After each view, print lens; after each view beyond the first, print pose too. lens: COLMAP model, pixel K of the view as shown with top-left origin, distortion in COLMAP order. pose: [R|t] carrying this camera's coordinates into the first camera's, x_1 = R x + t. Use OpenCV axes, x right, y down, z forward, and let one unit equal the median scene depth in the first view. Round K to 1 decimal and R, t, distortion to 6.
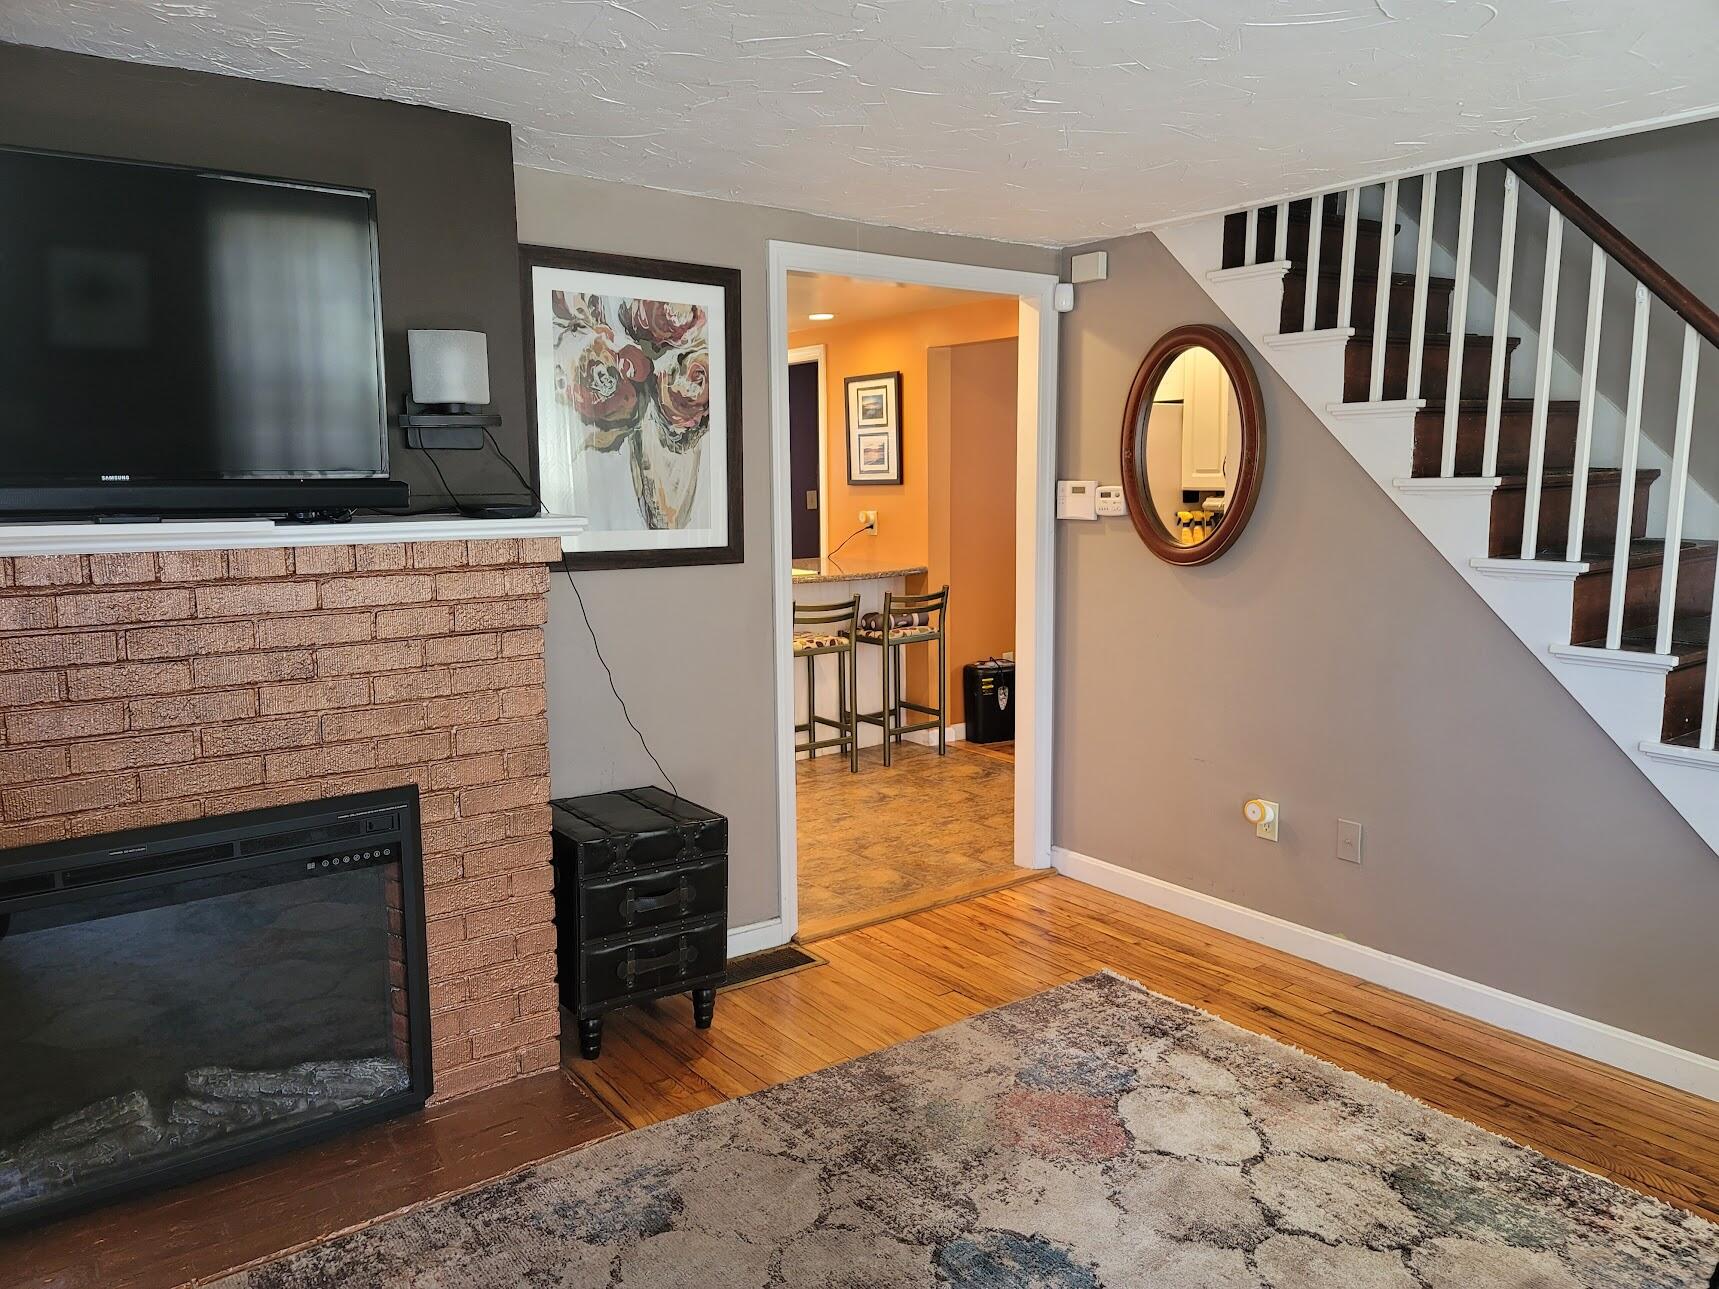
lens RADIAL K [[1261.0, 0, 858.0], [0, 1261.0, 647.7], [0, 0, 1]] dist [0.101477, -0.105470]
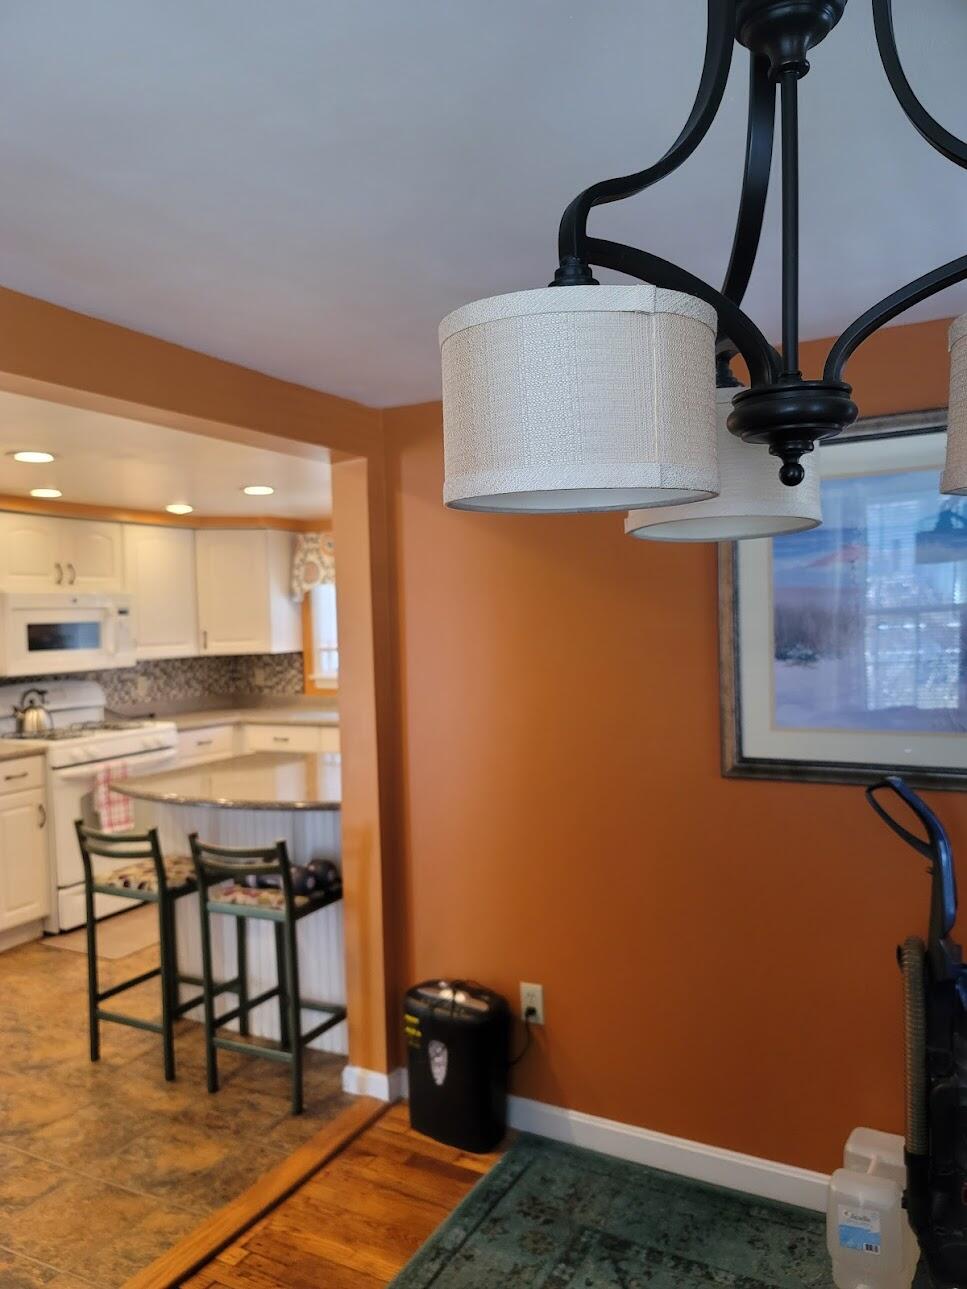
lens RADIAL K [[960.6, 0, 470.8], [0, 960.6, 653.3], [0, 0, 1]] dist [0.091516, -0.103339]
pose [[0.410401, 0.034563, -0.911250, 0.697627], [-0.107427, 0.994156, -0.010674, -0.188016], [0.905555, 0.102274, 0.411716, 1.140085]]
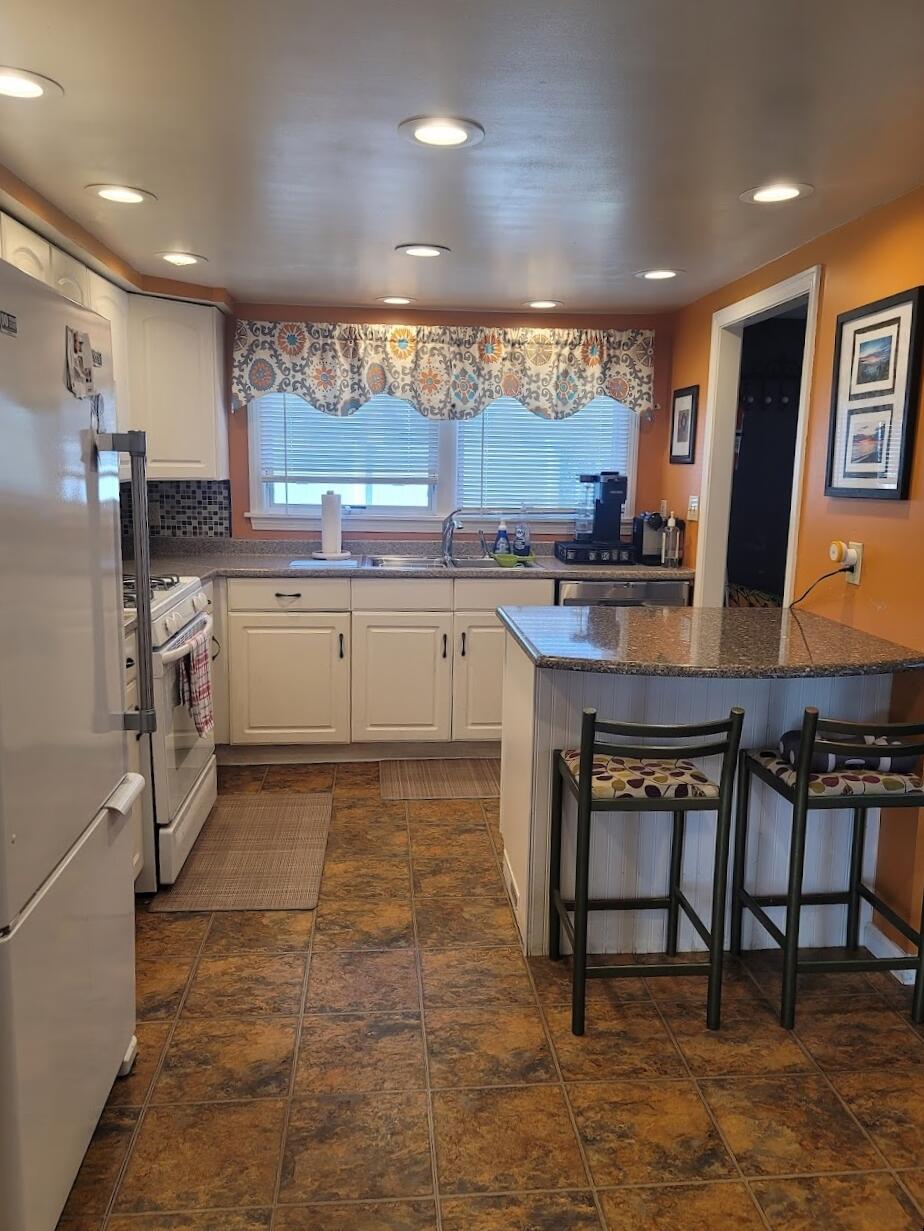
lens RADIAL K [[944.2, 0, 468.7], [0, 944.2, 619.9], [0, 0, 1]] dist [0.104228, -0.103112]
pose [[0.853502, 0.111398, -0.509043, 0.123698], [-0.101791, 0.993705, 0.046790, -0.105827], [0.511051, 0.011880, 0.859468, 0.743869]]
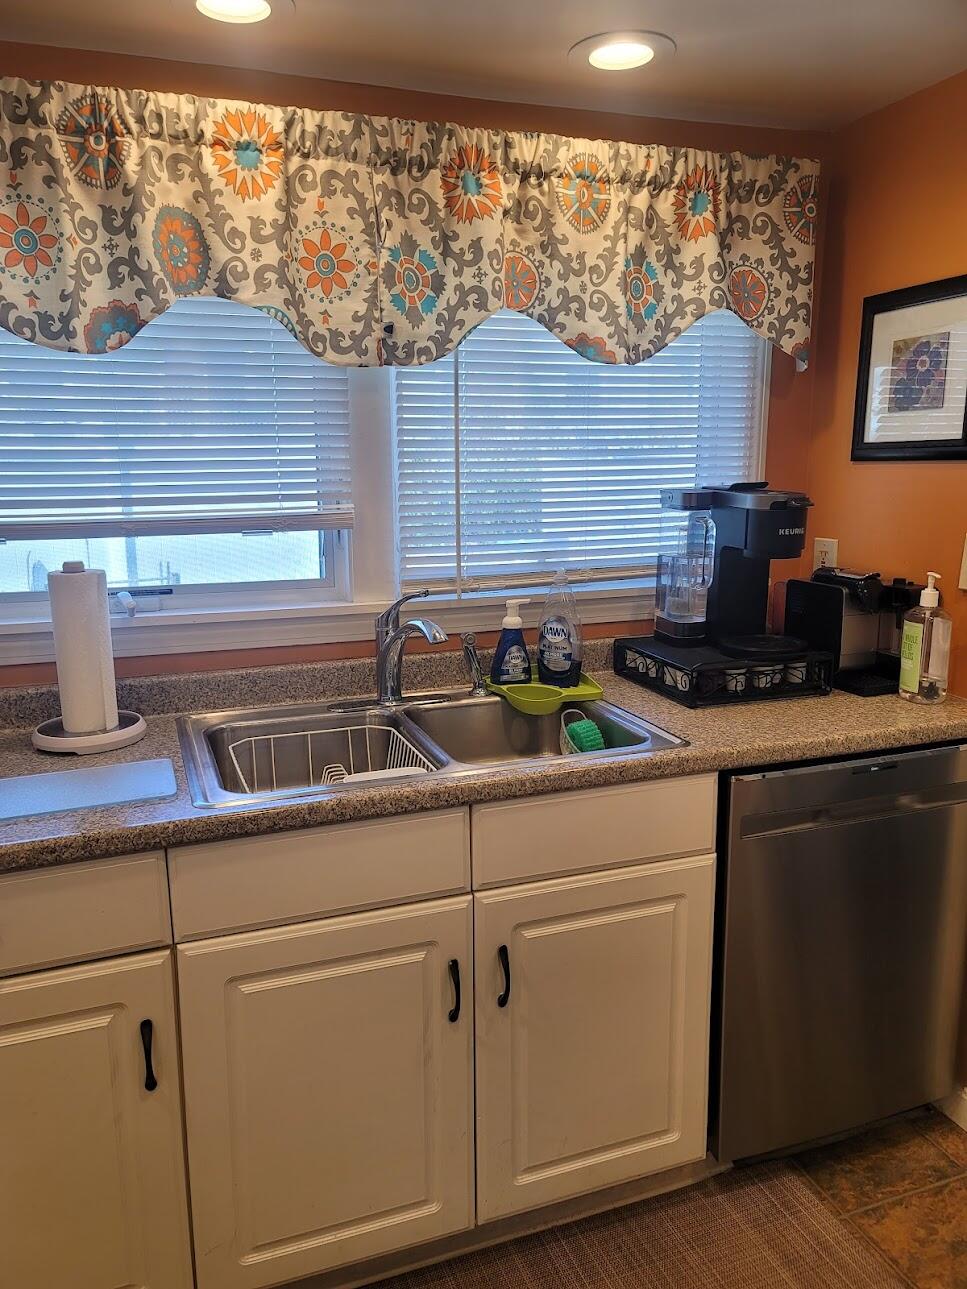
lens RADIAL K [[945.6, 0, 483.5], [0, 945.6, 644.5], [0, 0, 1]] dist [0.101477, -0.105470]
pose [[0.959059, 0.060097, -0.276757, -0.268495], [-0.043386, 0.996868, 0.066121, -0.178607], [0.279864, -0.051407, 0.958662, 1.214398]]
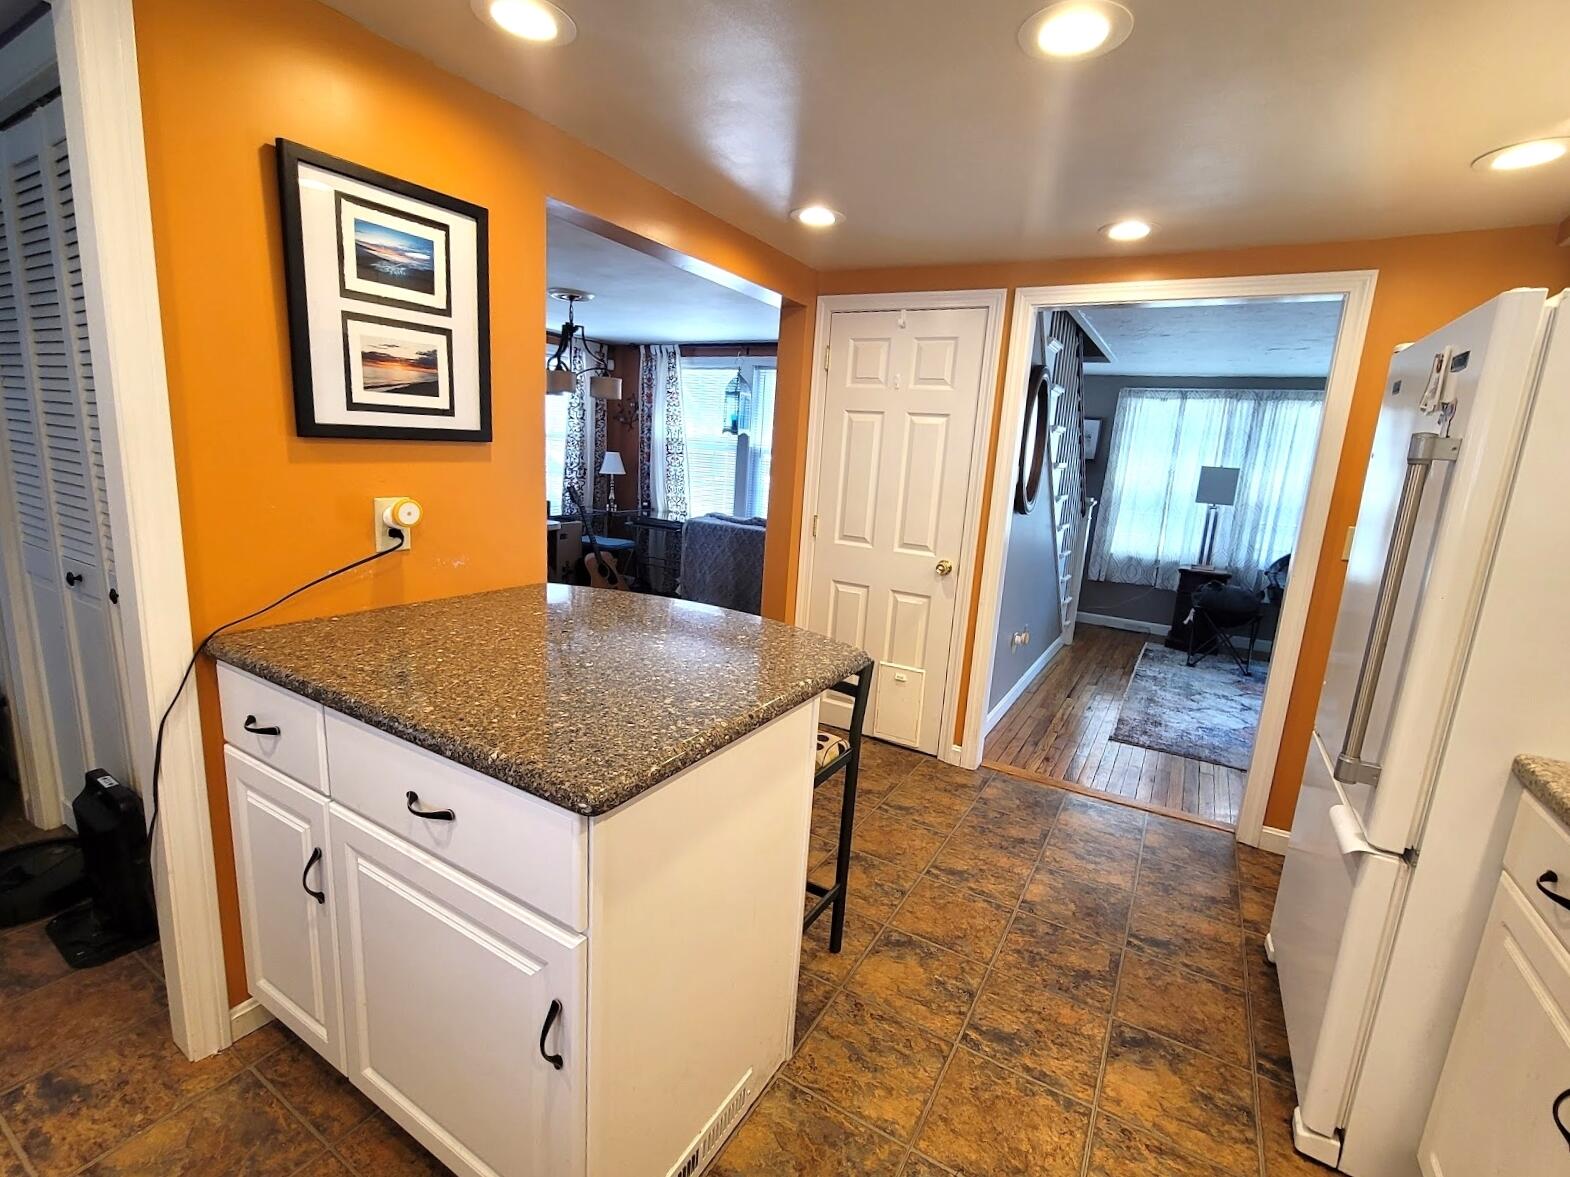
lens RADIAL K [[711.1, 0, 785.0], [0, 711.1, 588.5], [0, 0, 1]] dist [-0.012985, 0.000159]
pose [[-0.386483, -0.197247, 0.900958, -0.387401], [0.072223, 0.967391, 0.242772, -0.180056], [-0.919465, 0.158897, -0.359634, 1.360469]]
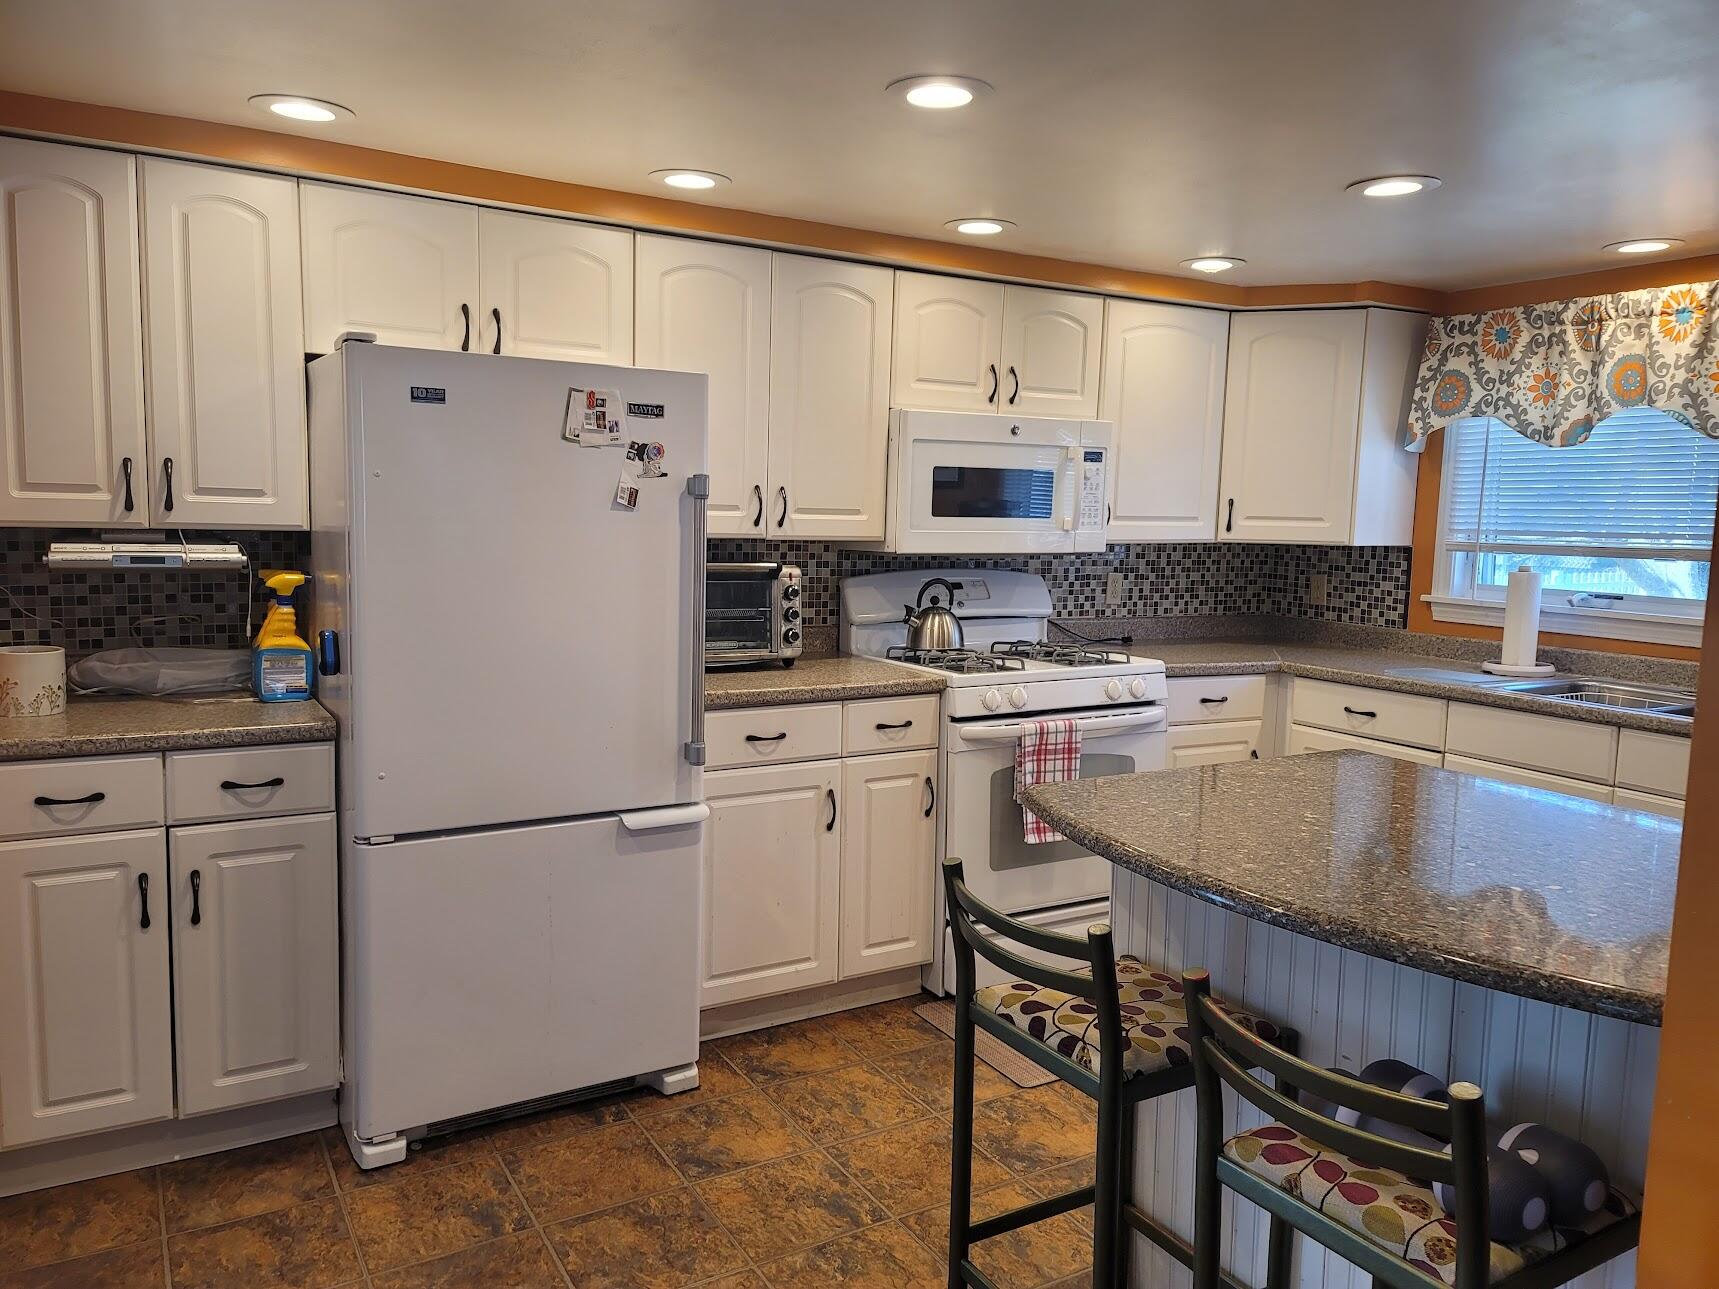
lens RADIAL K [[1261.0, 0, 858.0], [0, 1261.0, 647.7], [0, 0, 1]] dist [0.101477, -0.105470]
pose [[-0.112495, 0.120050, -0.986374, 0.360960], [-0.164375, 0.976750, 0.137626, -0.170479], [0.979962, 0.177617, -0.090147, 1.179362]]
